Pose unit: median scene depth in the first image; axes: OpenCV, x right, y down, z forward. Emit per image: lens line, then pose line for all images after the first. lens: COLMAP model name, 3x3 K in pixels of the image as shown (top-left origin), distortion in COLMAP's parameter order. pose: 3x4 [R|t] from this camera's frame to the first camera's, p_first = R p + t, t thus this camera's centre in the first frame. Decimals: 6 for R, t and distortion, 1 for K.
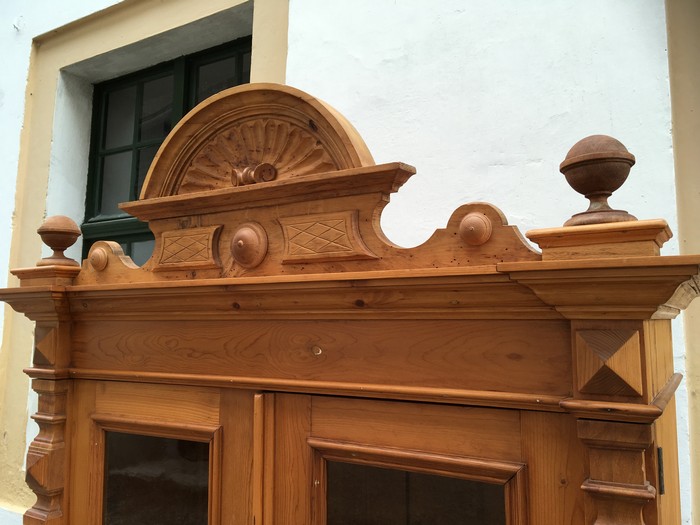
lens RADIAL K [[613.0, 0, 350.0], [0, 613.0, 262.5], [0, 0, 1]] dist [0.040659, -0.019474]
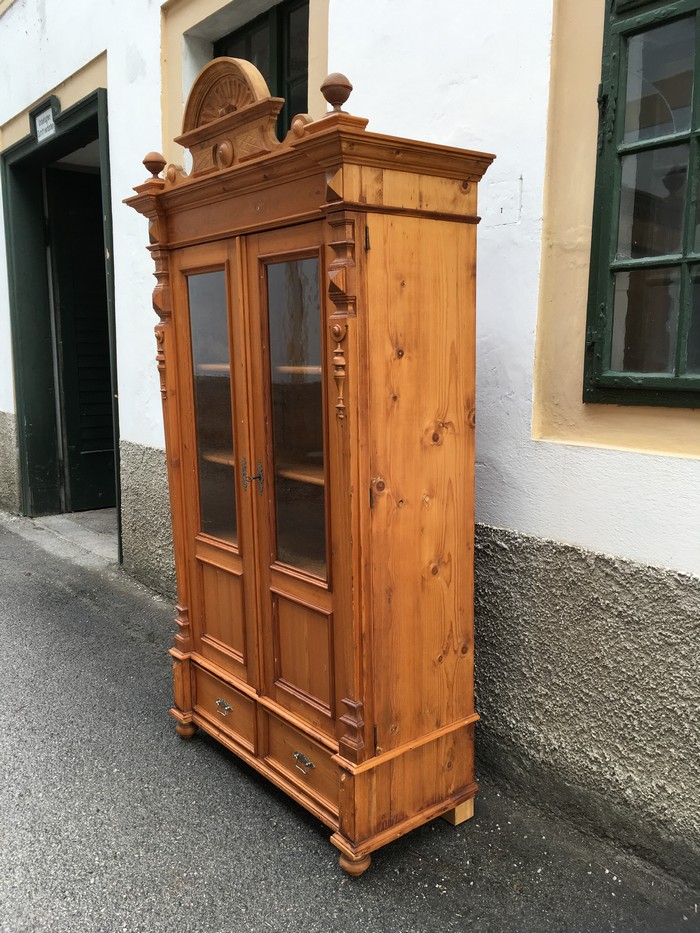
lens RADIAL K [[795.3, 0, 353.7], [0, 795.3, 474.2], [0, 0, 1]] dist [0.040407, -0.015114]
pose [[0.940549, 0.042903, -0.336937, 1.068309], [0.050014, 0.963684, 0.262321, 0.293846], [0.335955, -0.263578, 0.904246, -1.340391]]
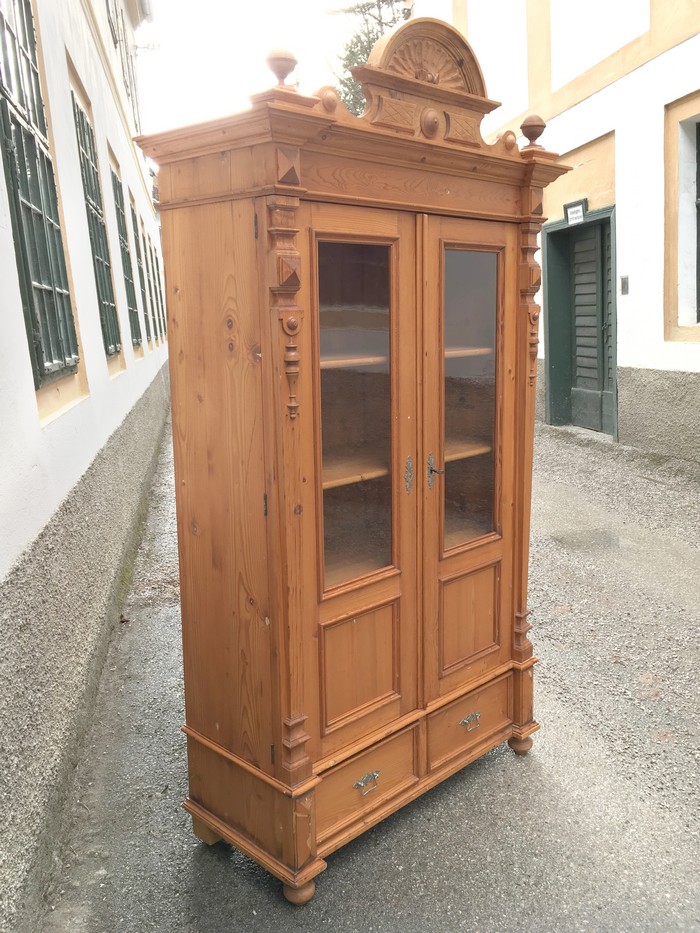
lens RADIAL K [[817.1, 0, 350.0], [0, 817.1, 466.5], [0, 0, 1]] dist [0.040659, -0.019474]
pose [[0.233441, -0.180704, 0.955433, -2.594857], [-0.074794, 0.976332, 0.202931, 0.461015], [-0.969490, -0.118833, 0.214400, 0.614178]]
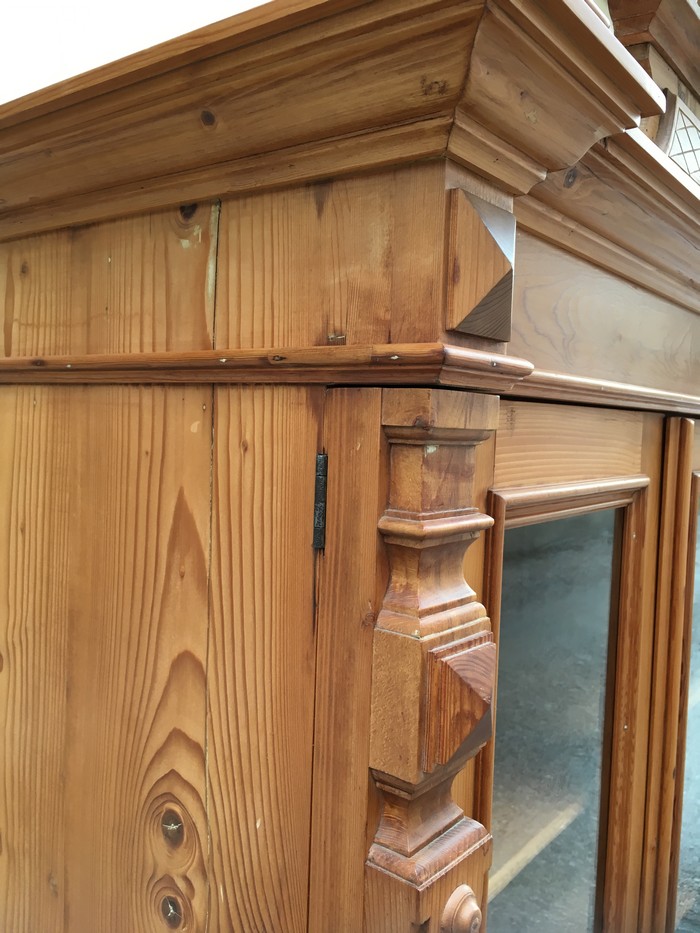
lens RADIAL K [[817.1, 0, 350.0], [0, 817.1, 466.5], [0, 0, 1]] dist [0.040659, -0.019474]
pose [[0.112756, -0.040789, 0.992785, -1.059000], [-0.117897, 0.991549, 0.054128, 0.258236], [-0.986603, -0.123150, 0.106994, 1.286442]]
